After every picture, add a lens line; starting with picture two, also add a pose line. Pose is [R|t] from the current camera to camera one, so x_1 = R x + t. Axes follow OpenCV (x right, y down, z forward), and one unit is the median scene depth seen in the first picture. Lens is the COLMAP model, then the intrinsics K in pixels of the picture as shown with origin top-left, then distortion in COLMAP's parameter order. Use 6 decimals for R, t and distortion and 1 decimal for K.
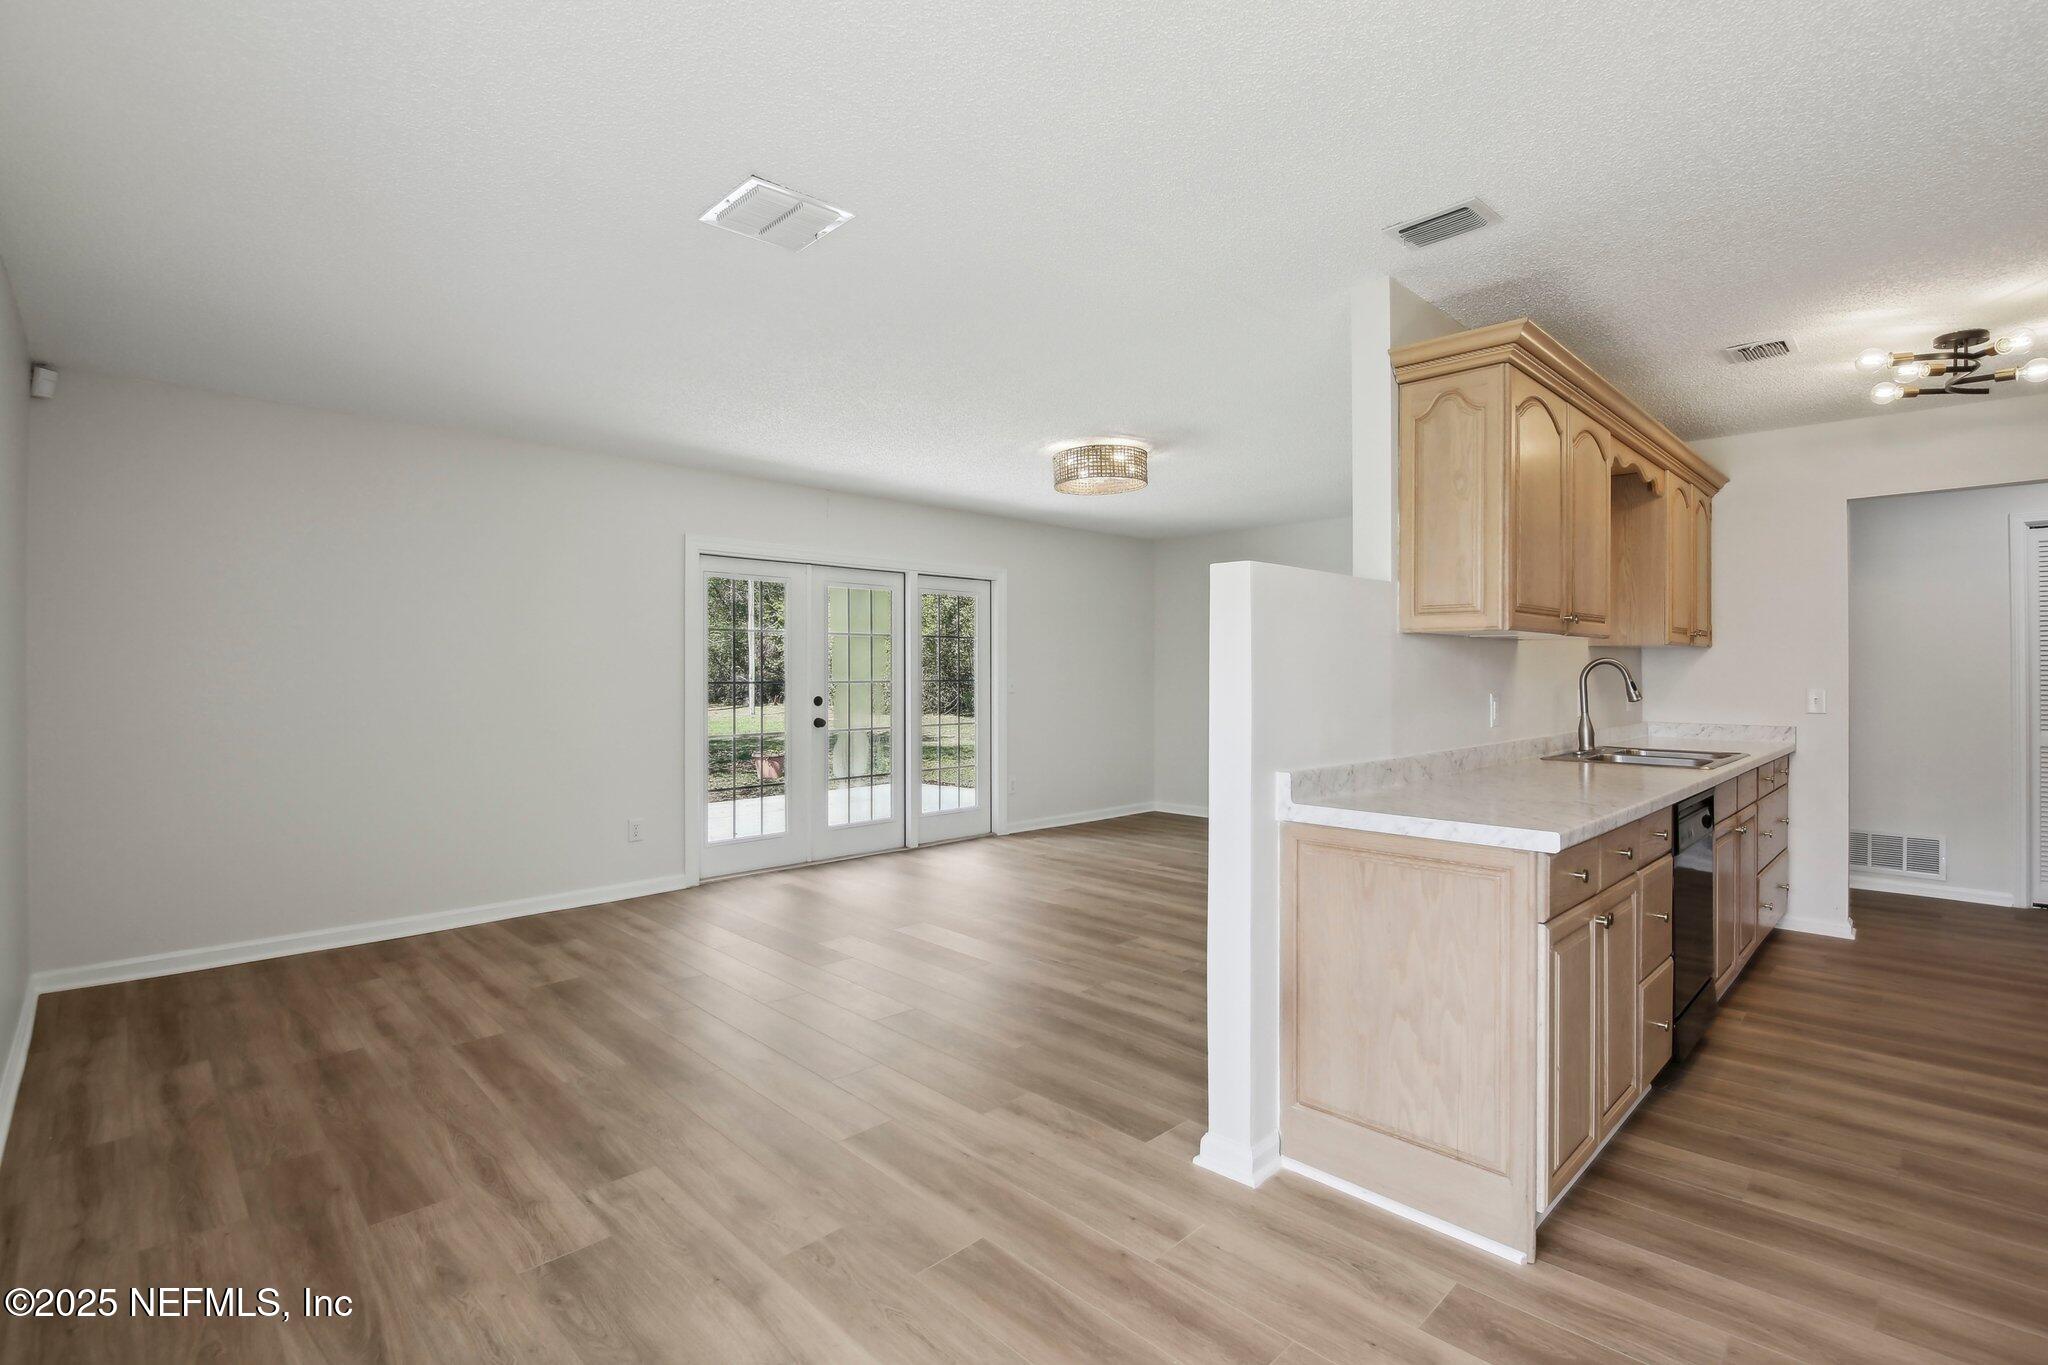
lens RADIAL K [[926.1, 0, 1034.9], [0, 926.1, 671.7], [0, 0, 1]] dist [0.013614, -0.014115]
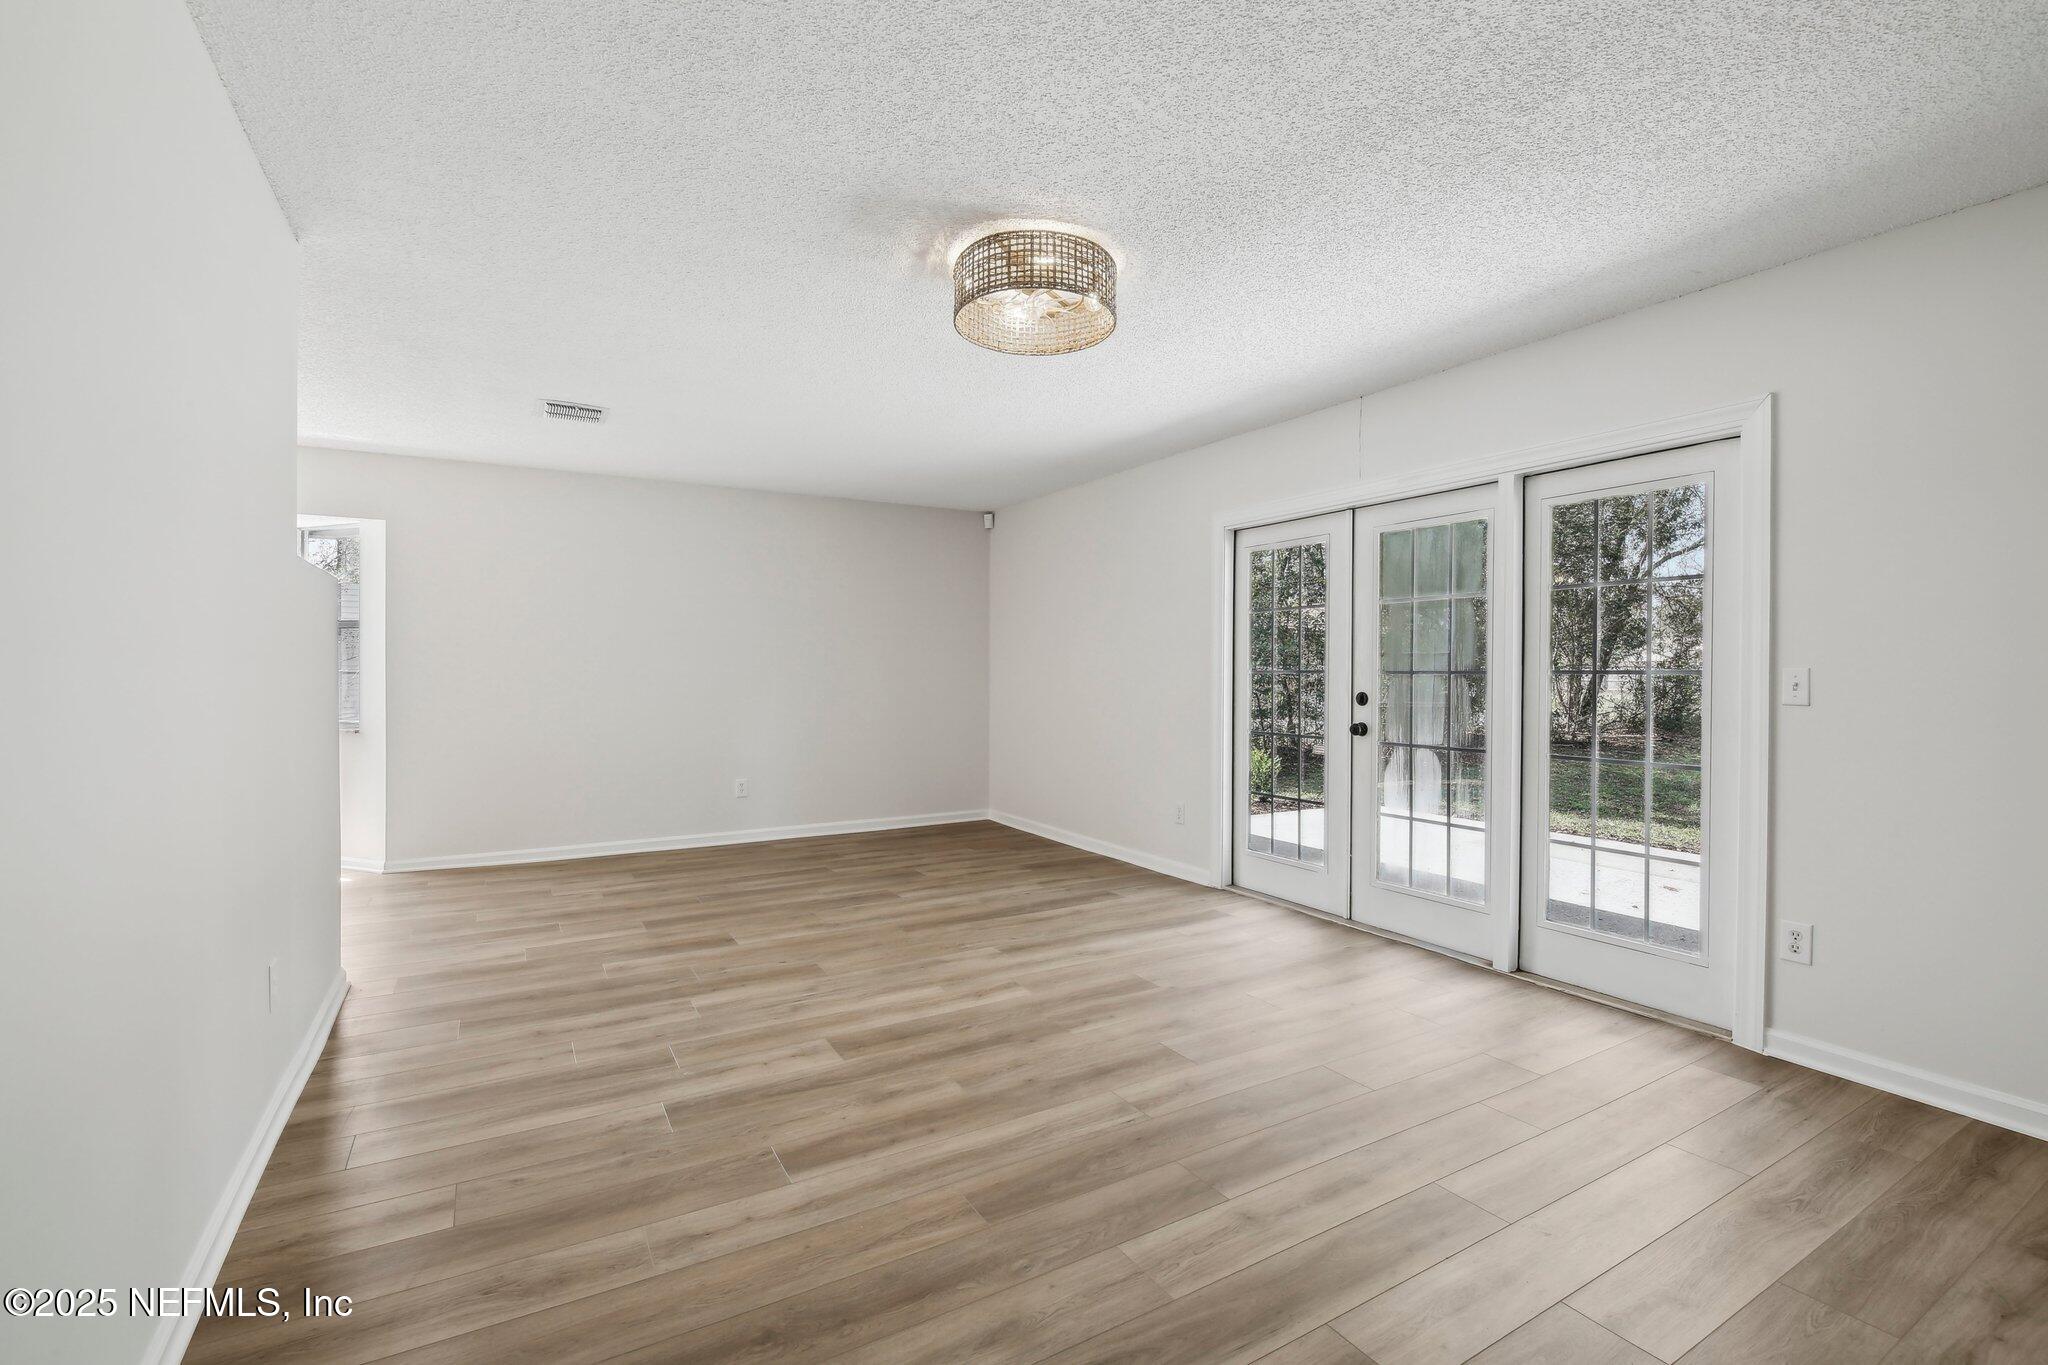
lens RADIAL K [[914.6, 0, 1039.1], [0, 914.6, 665.0], [0, 0, 1]] dist [0.000051, -0.009620]
pose [[-0.240031, -0.006122, -0.970746, 0.995698], [-0.001300, 0.999981, -0.005985, 0.019767], [0.970764, -0.000175, -0.240034, 1.819485]]
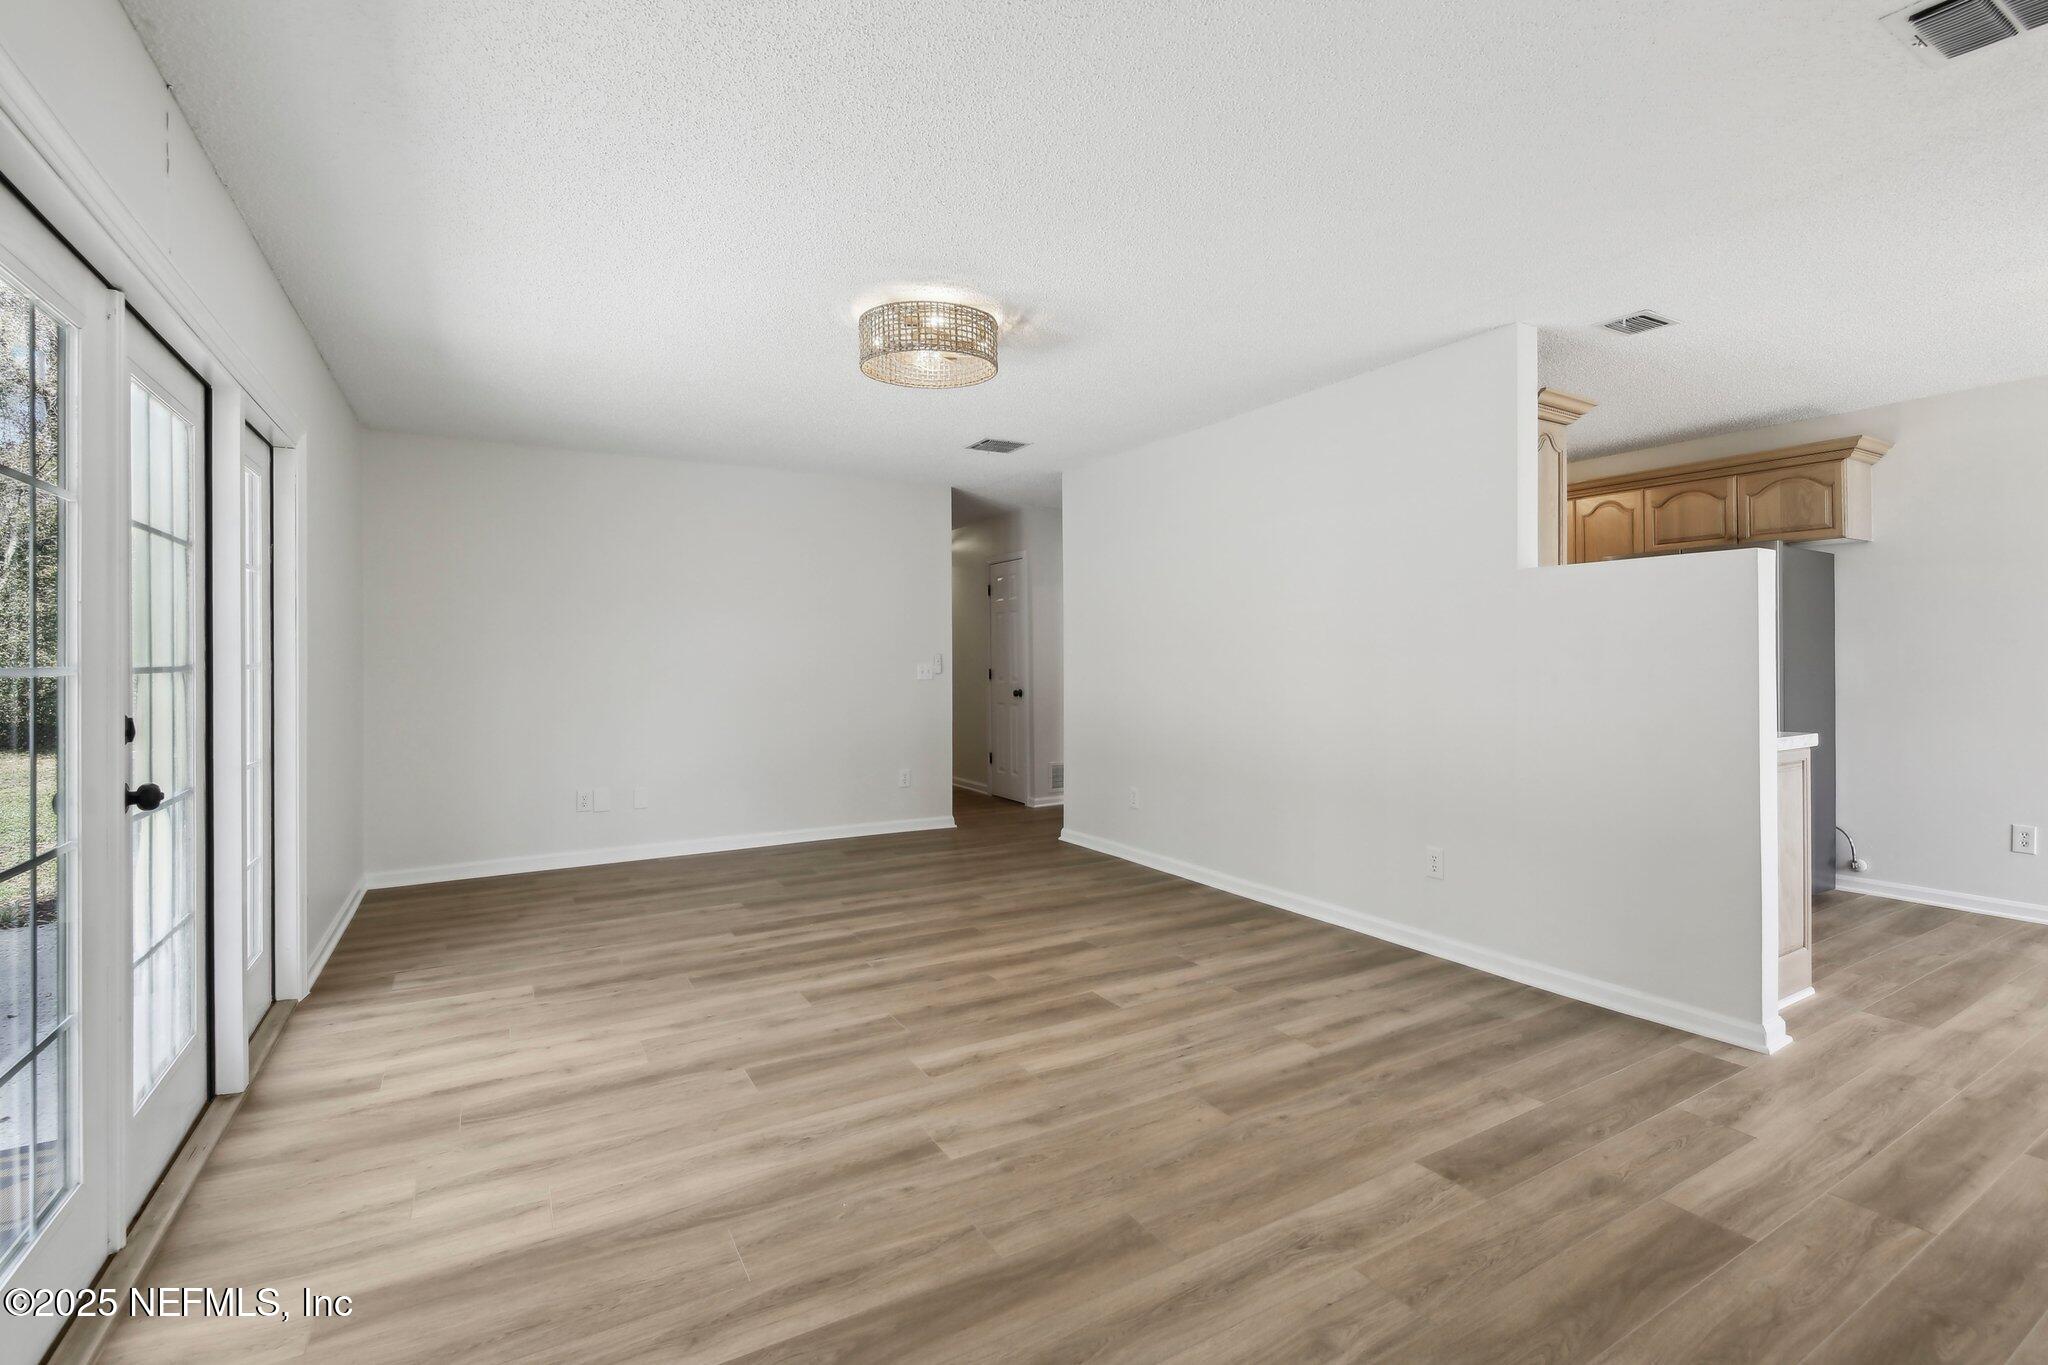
lens RADIAL K [[919.1, 0, 1033.5], [0, 919.1, 655.9], [0, 0, 1]] dist [0.003027, -0.009656]
pose [[0.252803, 0.004105, 0.967509, -0.892775], [0.005609, 0.999968, -0.005709, 0.019903], [-0.967502, 0.006870, 0.252772, 1.208461]]
